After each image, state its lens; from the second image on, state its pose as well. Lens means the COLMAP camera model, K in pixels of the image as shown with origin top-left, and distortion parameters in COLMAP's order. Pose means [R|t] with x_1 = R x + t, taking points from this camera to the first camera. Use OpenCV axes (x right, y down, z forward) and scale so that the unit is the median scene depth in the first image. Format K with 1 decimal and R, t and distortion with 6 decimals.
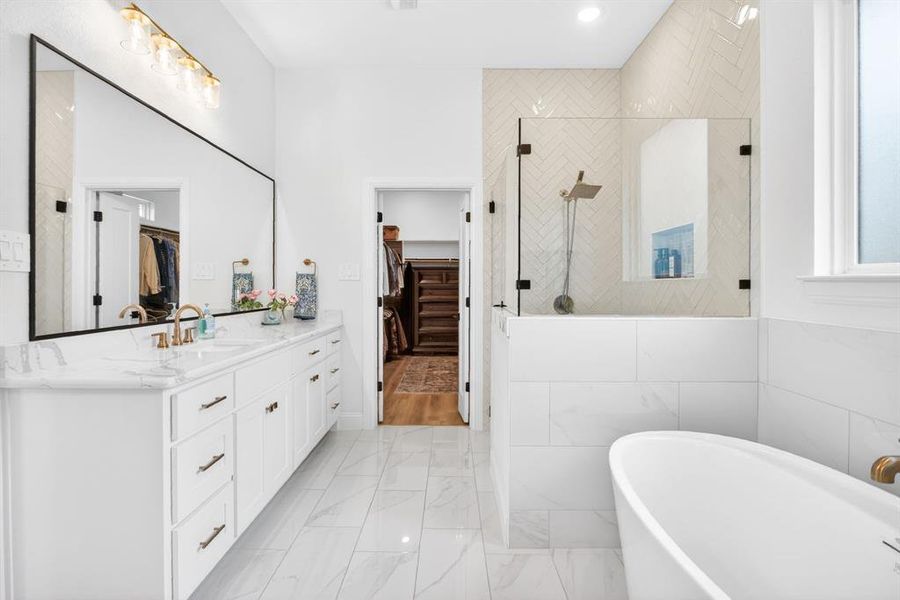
lens RADIAL K [[442.8, 0, 450.8], [0, 442.8, 291.8], [0, 0, 1]] dist [-0.012587, 0.002396]
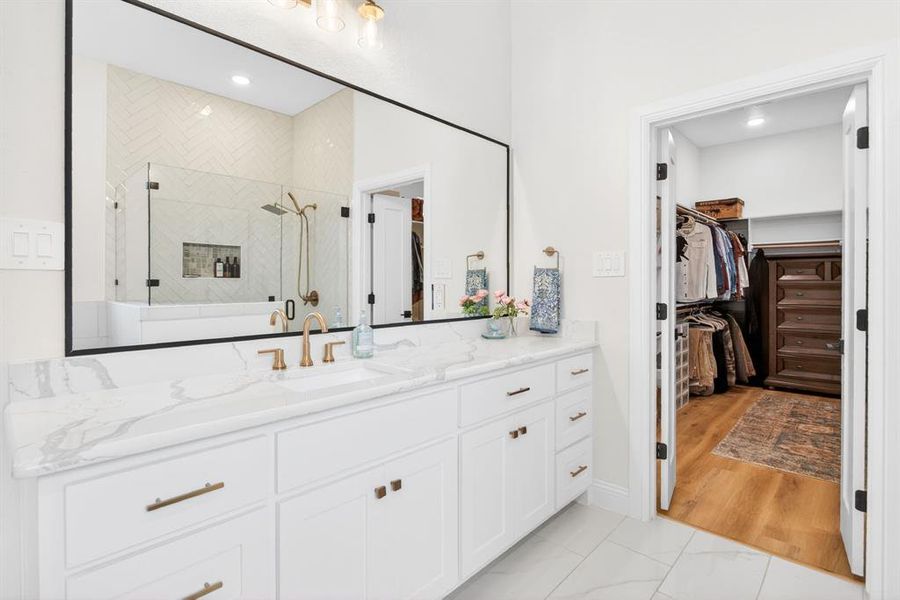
lens RADIAL K [[442.8, 0, 438.3], [0, 442.8, 285.4], [0, 0, 1]] dist [-0.012587, 0.002396]
pose [[0.720230, 0.001926, -0.693732, 0.037102], [-0.007797, 0.999955, -0.005319, -0.007774], [0.693691, 0.009240, 0.720213, 0.359434]]
